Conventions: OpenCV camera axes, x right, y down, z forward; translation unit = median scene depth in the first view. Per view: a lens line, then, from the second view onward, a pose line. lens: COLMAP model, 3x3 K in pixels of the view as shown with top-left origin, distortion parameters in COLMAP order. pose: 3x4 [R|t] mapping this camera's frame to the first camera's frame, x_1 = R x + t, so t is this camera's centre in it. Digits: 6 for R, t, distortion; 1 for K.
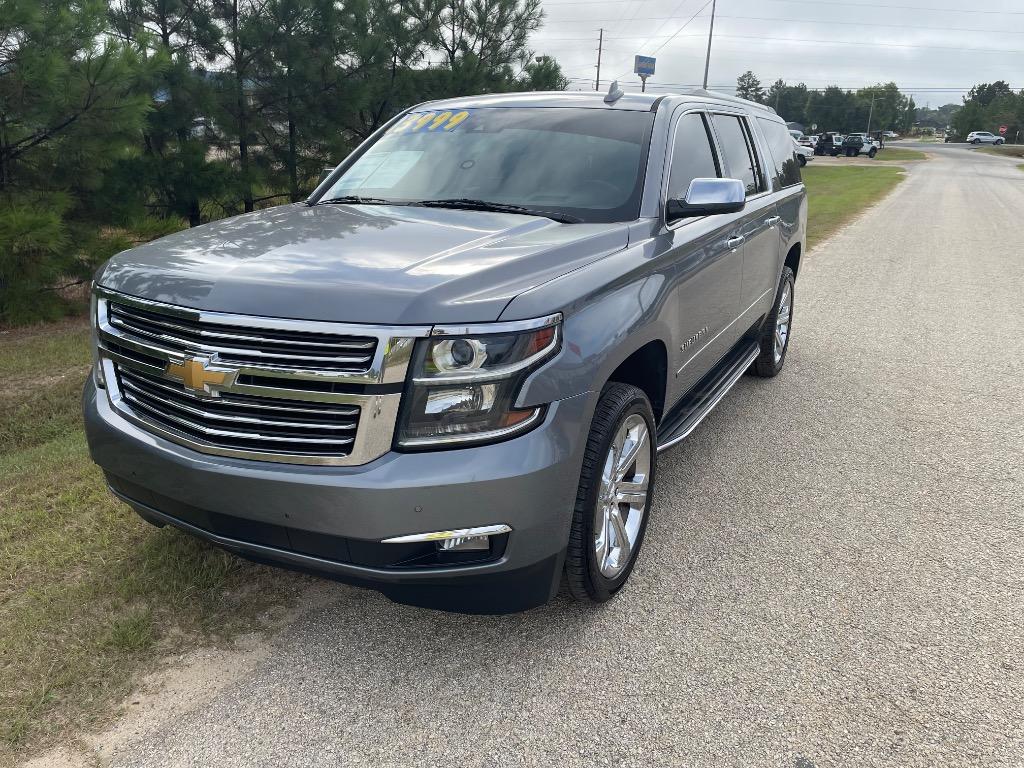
lens RADIAL K [[794.2, 0, 514.8], [0, 794.2, 338.9], [0, 0, 1]] dist [0.038887, -0.001968]
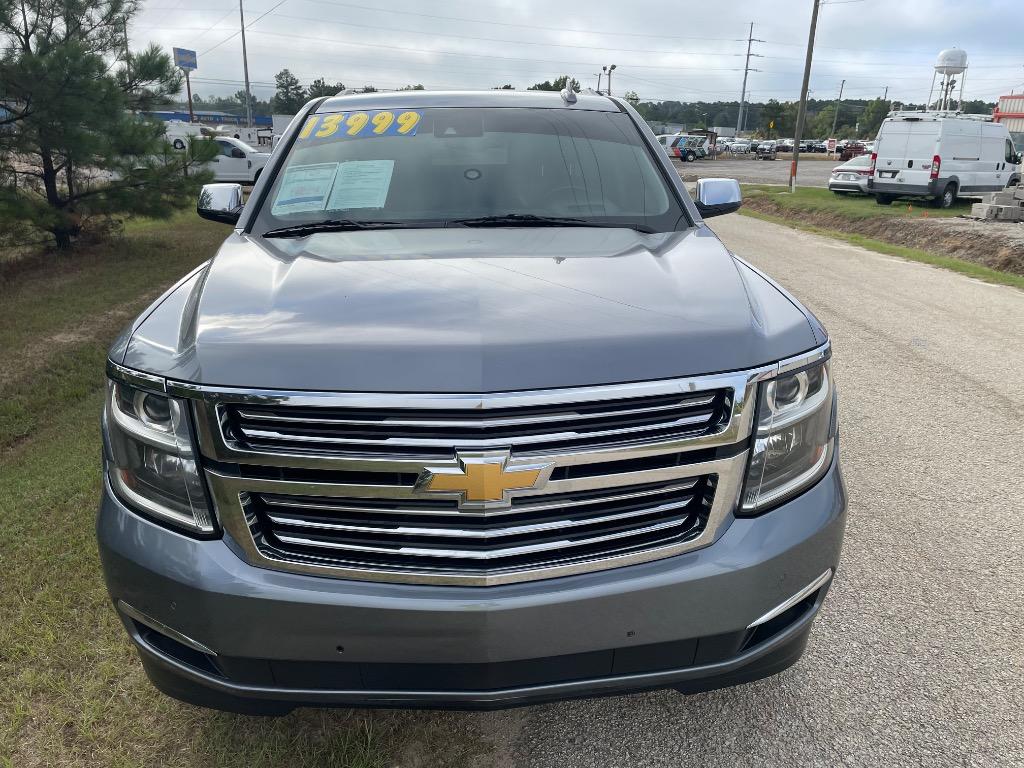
lens RADIAL K [[794.2, 0, 514.8], [0, 794.2, 338.9], [0, 0, 1]] dist [0.038887, -0.001968]
pose [[0.856143, -0.144069, 0.496249, -0.557589], [0.142912, 0.988905, 0.040538, -0.084716], [-0.496583, 0.036213, 0.867233, 0.280192]]
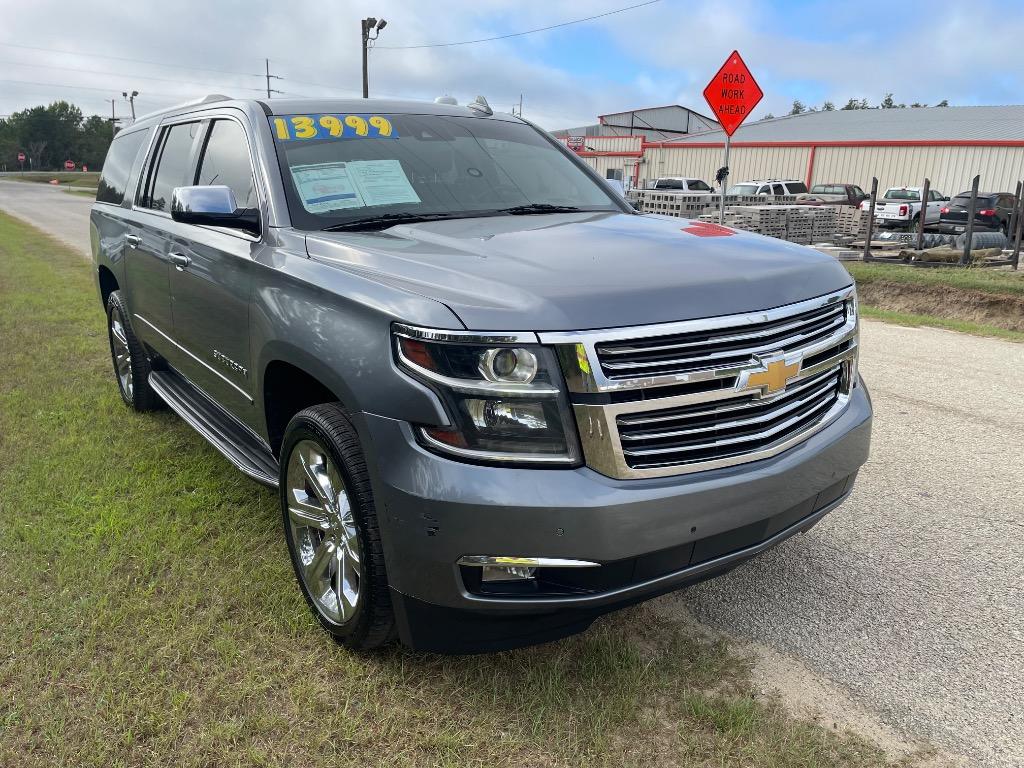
lens RADIAL K [[811.5, 0, 510.5], [0, 811.5, 320.3], [0, 0, 1]] dist [0.027184, 0.002956]
pose [[0.444533, -0.177965, 0.877906, -1.098672], [0.228968, 0.970082, 0.080712, -0.136687], [-0.866005, 0.165133, 0.471981, 0.625874]]
